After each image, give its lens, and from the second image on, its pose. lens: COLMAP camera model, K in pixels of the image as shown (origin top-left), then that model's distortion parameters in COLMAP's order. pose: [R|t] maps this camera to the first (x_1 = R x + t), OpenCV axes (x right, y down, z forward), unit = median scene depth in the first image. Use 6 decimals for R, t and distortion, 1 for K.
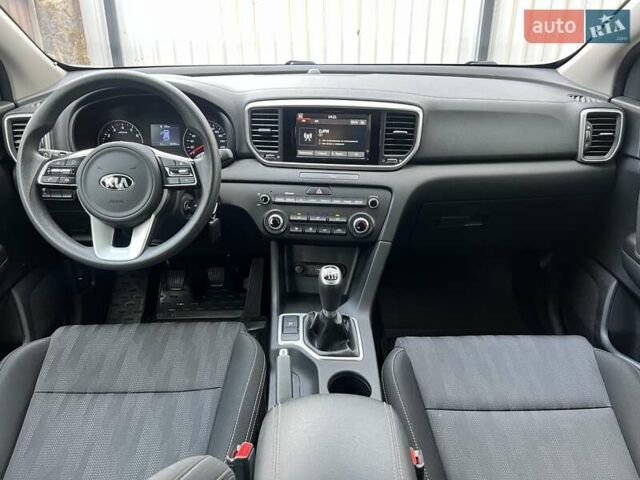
lens RADIAL K [[487.1, 0, 318.8], [0, 487.1, 227.5], [0, 0, 1]] dist [0.085436, -0.145108]
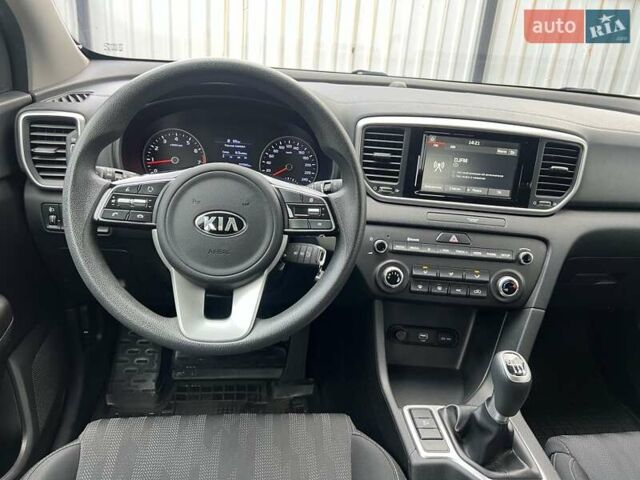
lens RADIAL K [[487.1, 0, 318.8], [0, 487.1, 227.5], [0, 0, 1]] dist [0.085436, -0.145108]
pose [[0.992363, 0.042808, 0.115684, -0.295559], [-0.038797, 0.998573, -0.036707, -0.055976], [-0.117090, 0.031939, 0.992608, 0.267788]]
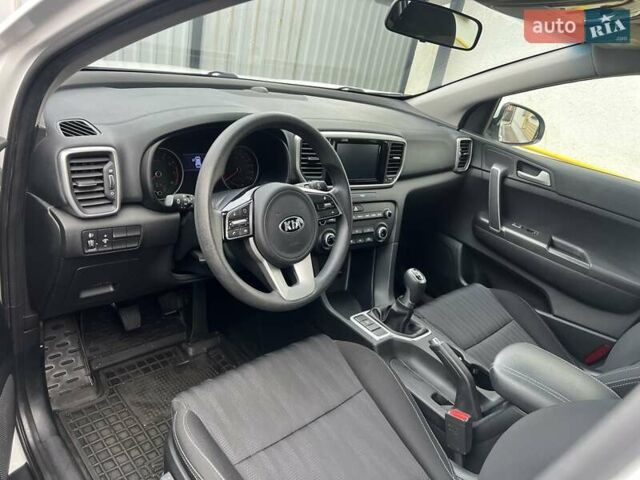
lens RADIAL K [[487.1, 0, 318.8], [0, 487.1, 227.5], [0, 0, 1]] dist [0.085436, -0.145108]
pose [[0.714141, -0.128372, 0.688130, -0.889625], [0.084390, 0.991659, 0.097417, -0.152948], [-0.694896, -0.011498, 0.719018, 0.203675]]
